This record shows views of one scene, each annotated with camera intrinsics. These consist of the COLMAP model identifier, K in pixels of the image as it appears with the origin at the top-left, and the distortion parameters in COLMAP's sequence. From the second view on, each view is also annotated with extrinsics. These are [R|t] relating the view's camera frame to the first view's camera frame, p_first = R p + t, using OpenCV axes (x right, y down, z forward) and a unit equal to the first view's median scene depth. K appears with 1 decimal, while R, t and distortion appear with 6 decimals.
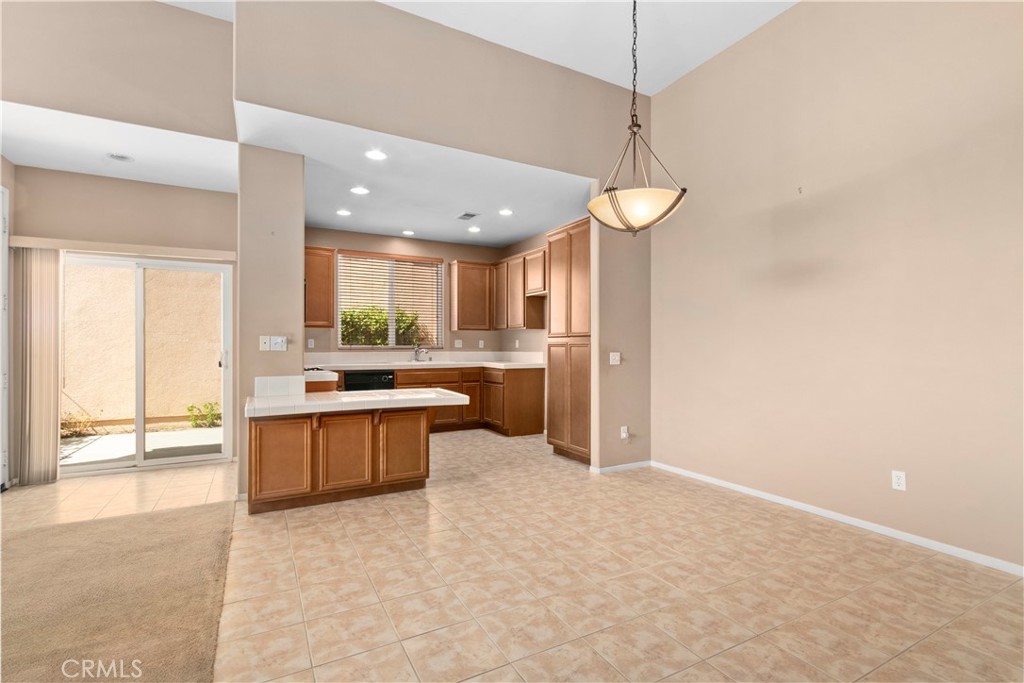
lens RADIAL K [[468.1, 0, 507.8], [0, 468.1, 345.1], [0, 0, 1]] dist [0.002624, -0.000649]
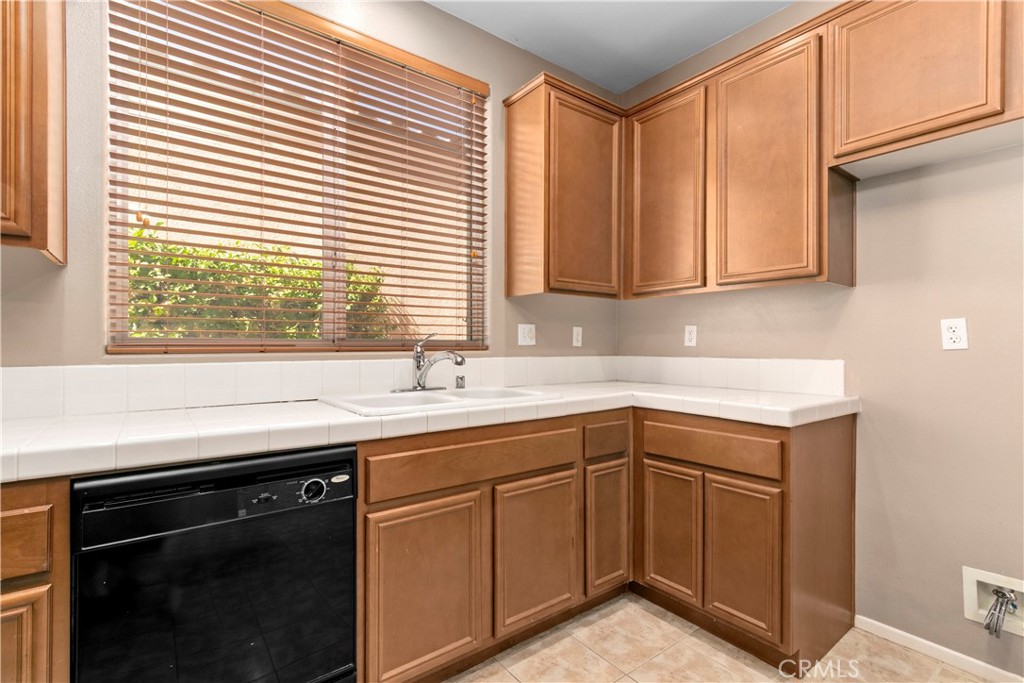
lens RADIAL K [[472.1, 0, 505.0], [0, 472.1, 344.2], [0, 0, 1]] dist [0.004190, -0.000092]
pose [[0.989357, 0.002133, 0.145495, -0.259375], [-0.002292, 0.999997, 0.000924, 0.005439], [-0.145493, -0.001248, 0.989359, 0.967234]]
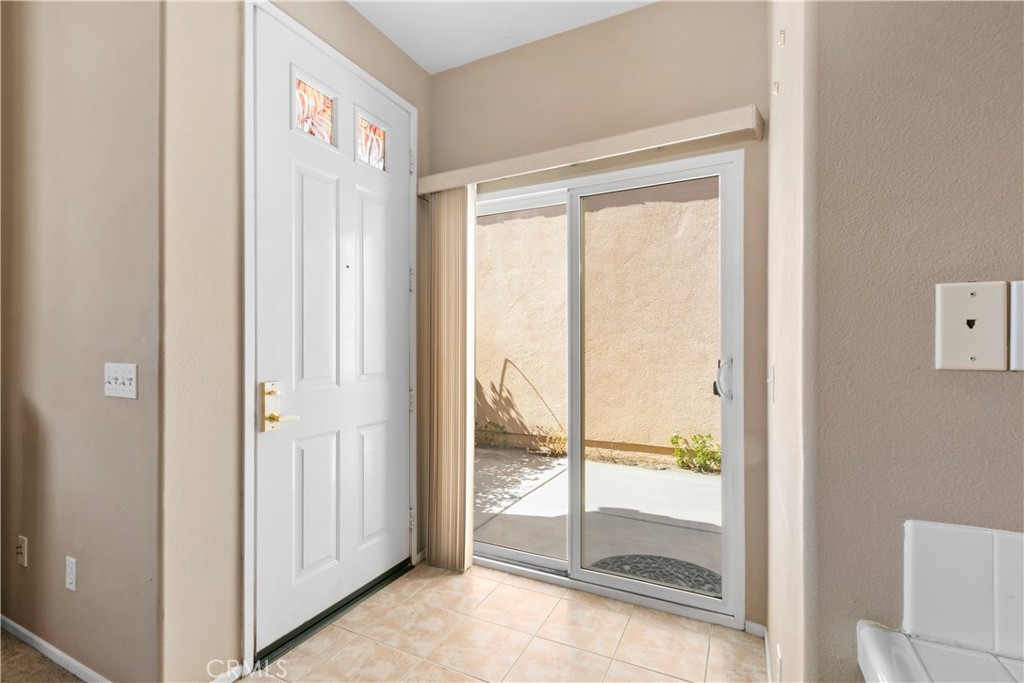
lens RADIAL K [[472.2, 0, 512.8], [0, 472.2, 346.8], [0, 0, 1]] dist [0.001286, -0.000168]
pose [[0.579246, -0.002731, -0.815148, -0.367824], [0.001080, 0.999996, -0.002583, 0.003066], [0.815152, 0.000616, 0.579247, 0.595577]]
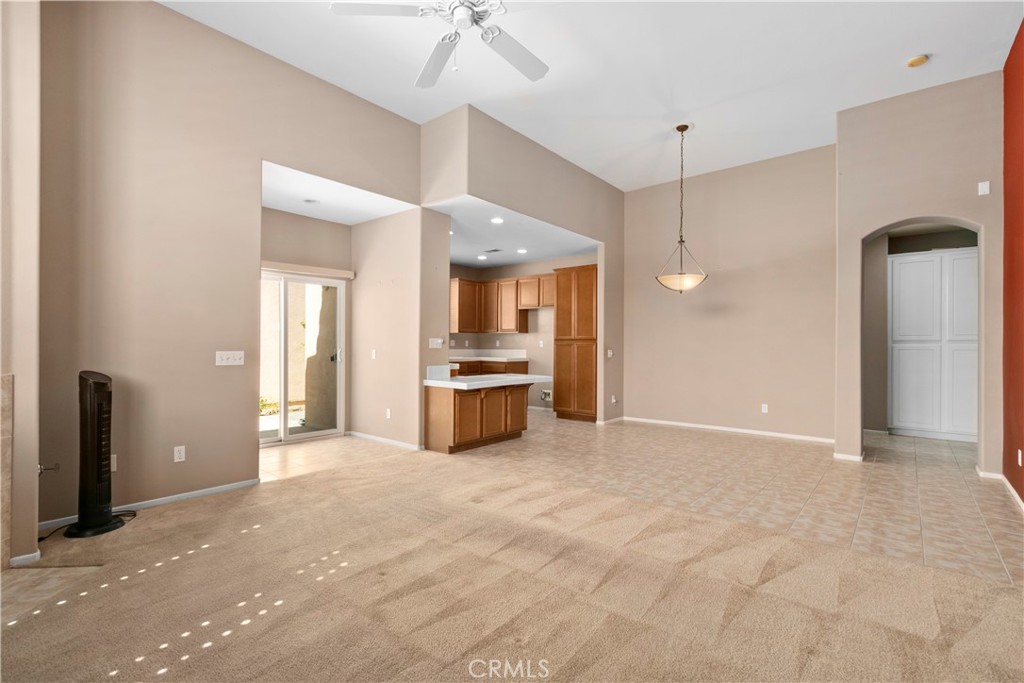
lens RADIAL K [[472.1, 0, 505.0], [0, 472.1, 344.2], [0, 0, 1]] dist [0.004190, -0.000092]
pose [[0.931342, 0.005225, 0.364109, -0.653559], [-0.005761, 0.999983, 0.000386, -0.001993], [-0.364101, -0.002457, 0.931356, -0.358379]]
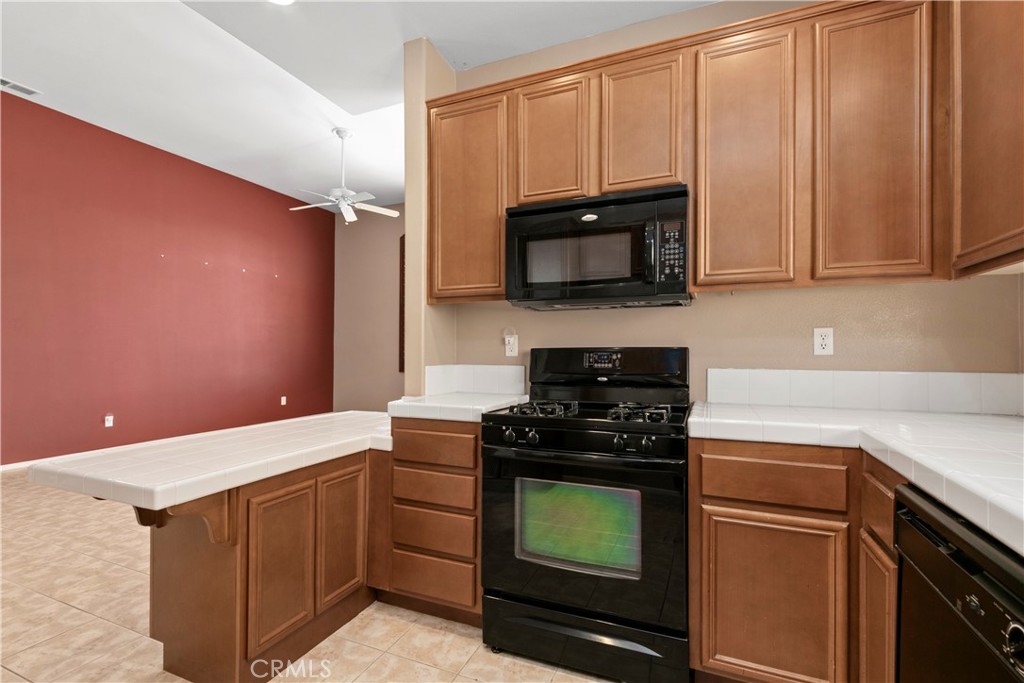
lens RADIAL K [[468.1, 0, 507.8], [0, 468.1, 345.1], [0, 0, 1]] dist [0.002624, -0.000649]
pose [[-0.787594, -0.008325, -0.616138, -0.127794], [-0.000296, 0.999914, -0.013133, 0.004097], [0.616194, -0.010161, -0.787529, 1.268257]]
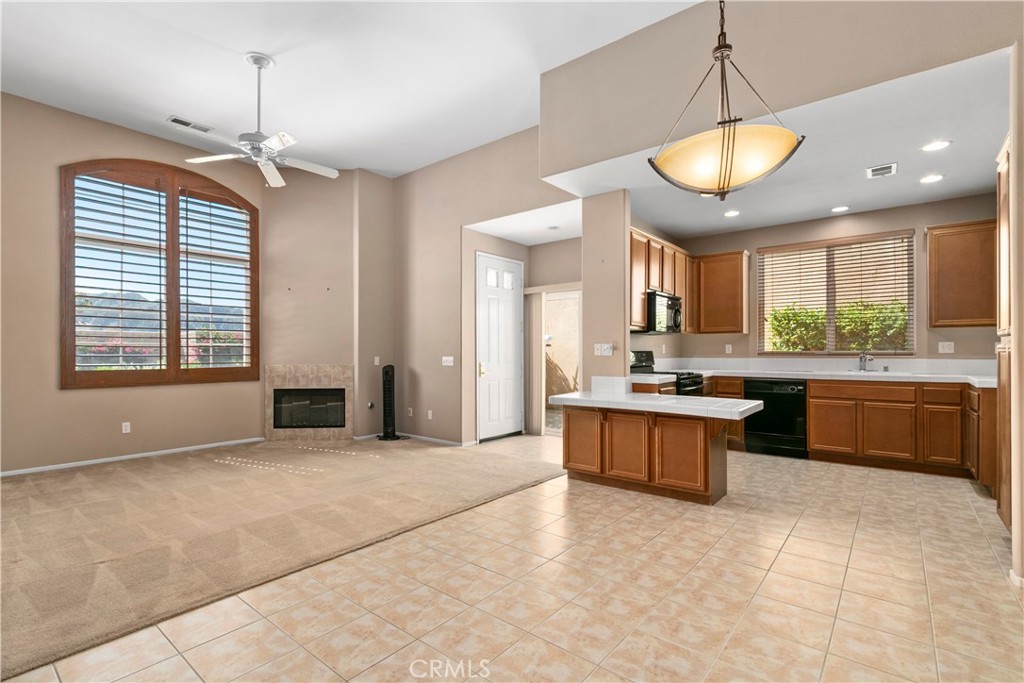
lens RADIAL K [[477.4, 0, 501.4], [0, 477.4, 350.7], [0, 0, 1]] dist [0.002602, -0.000824]
pose [[0.372523, -0.002857, -0.928019, 0.443091], [0.003911, 0.999991, -0.001508, -0.000183], [0.928015, -0.003068, 0.372531, 0.218268]]
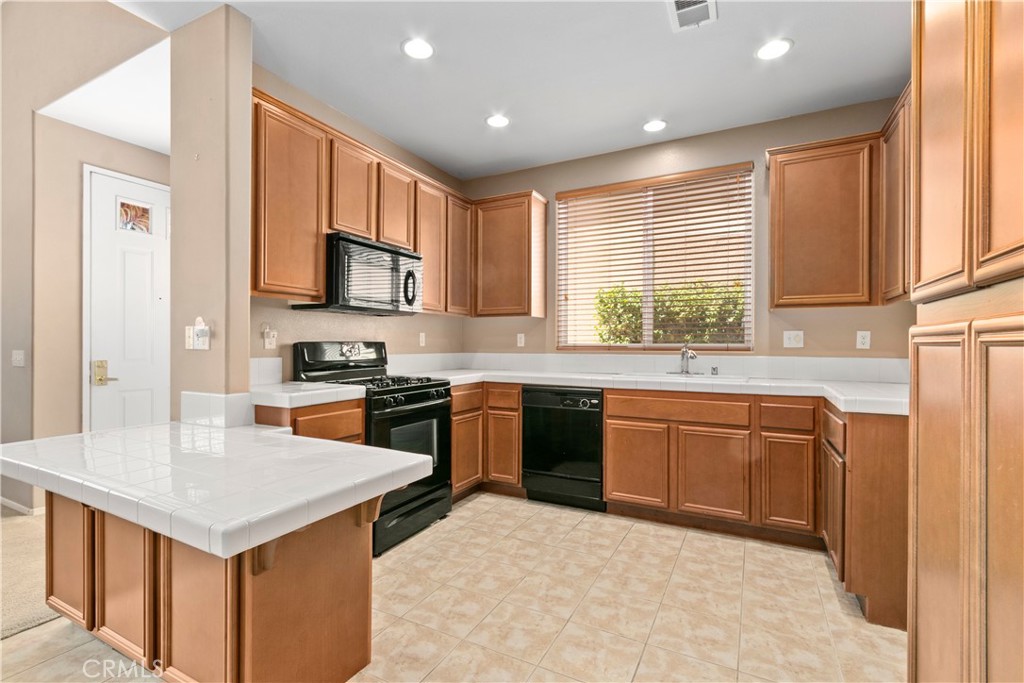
lens RADIAL K [[468.1, 0, 507.8], [0, 468.1, 345.1], [0, 0, 1]] dist [0.002624, -0.000649]
pose [[0.552851, 0.001660, -0.833278, 0.177567], [-0.001825, 0.999998, 0.000782, 0.003875], [0.833278, 0.001089, 0.552853, 0.779853]]
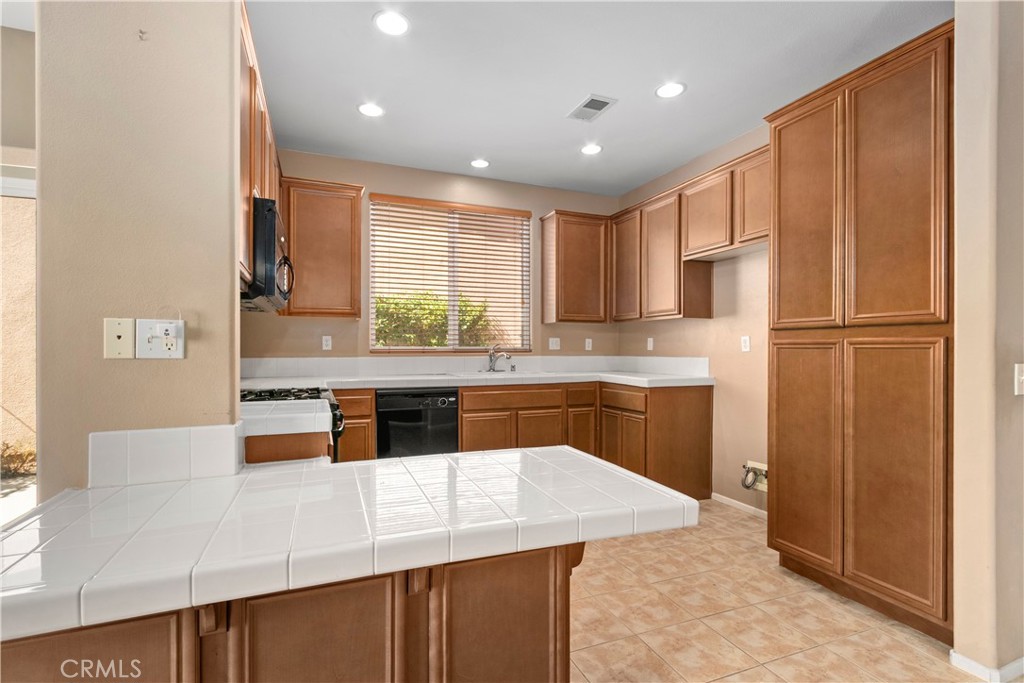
lens RADIAL K [[470.8, 0, 506.5], [0, 470.8, 349.0], [0, 0, 1]] dist [0.000661, -0.000081]
pose [[0.992710, 0.001364, -0.120522, -0.138502], [-0.000901, 0.999992, 0.003892, 0.002220], [0.120527, -0.003755, 0.992703, 0.523046]]
